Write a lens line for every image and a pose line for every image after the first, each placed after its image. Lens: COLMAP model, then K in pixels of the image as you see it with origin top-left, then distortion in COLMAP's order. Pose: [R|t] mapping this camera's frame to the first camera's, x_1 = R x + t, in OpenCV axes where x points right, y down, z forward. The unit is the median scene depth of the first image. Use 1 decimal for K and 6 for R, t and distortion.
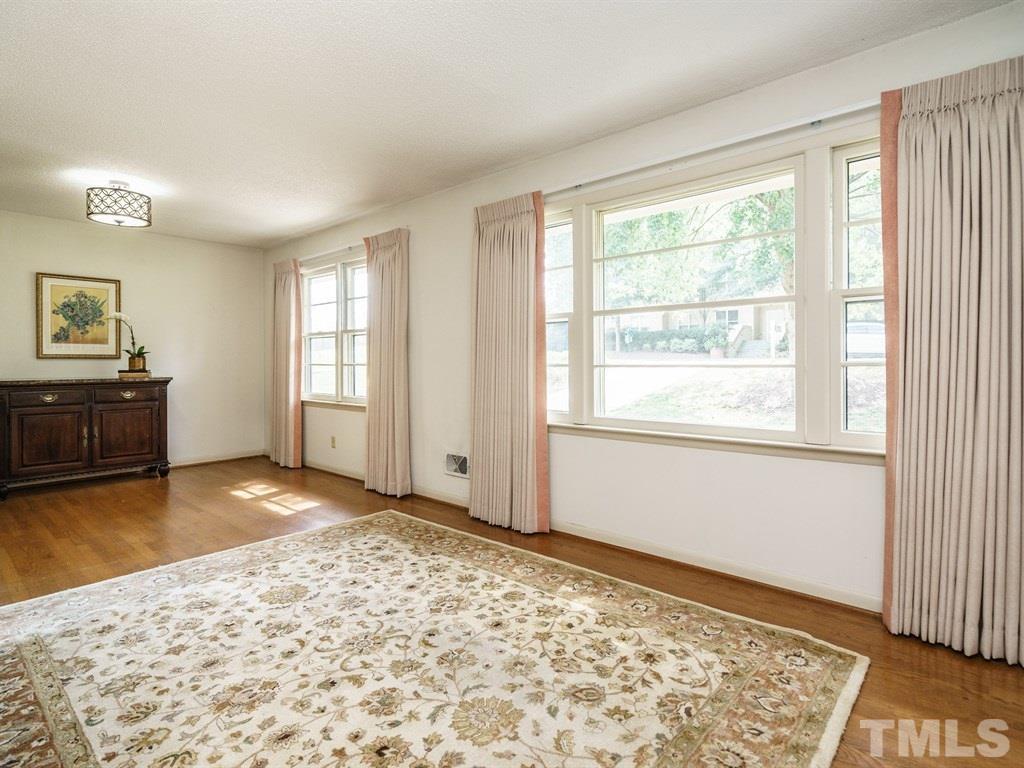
lens RADIAL K [[536.0, 0, 515.9], [0, 536.0, 364.0], [0, 0, 1]] dist [-0.006867, 0.001313]
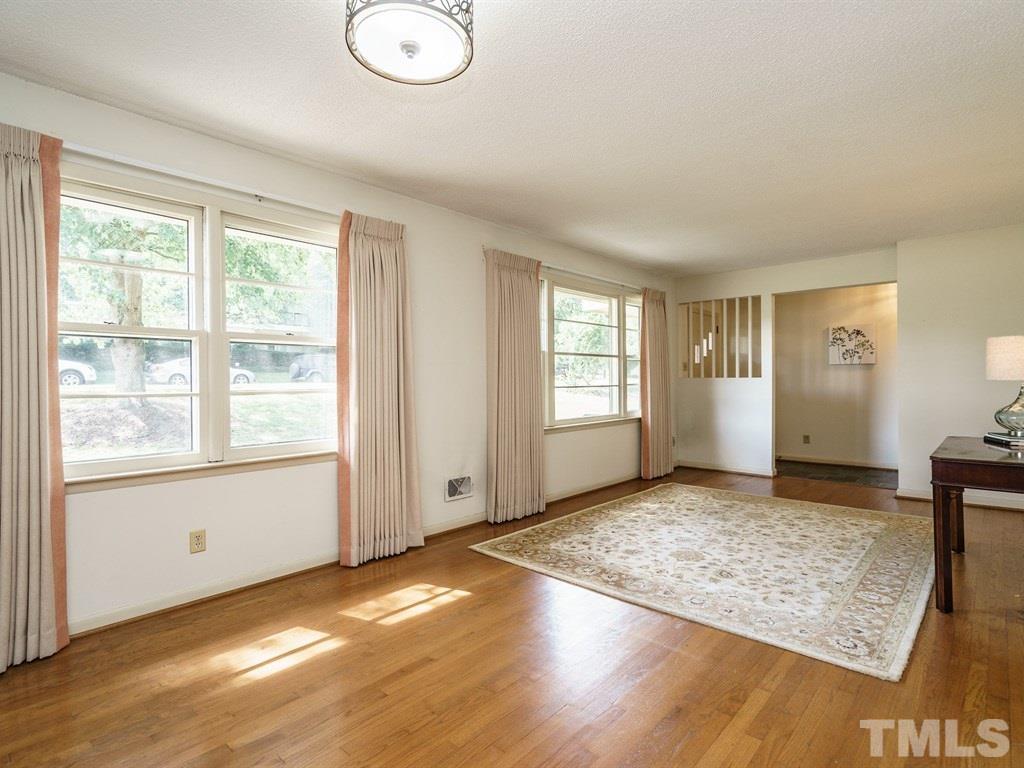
lens RADIAL K [[528.3, 0, 512.0], [0, 528.3, 384.0], [0, 0, 1]] dist [-0.003605, -0.000024]
pose [[0.017603, -0.000196, 0.999845, -1.374930], [0.015026, 0.999887, -0.000068, -0.007269], [-0.999732, 0.015025, 0.017604, 1.096524]]
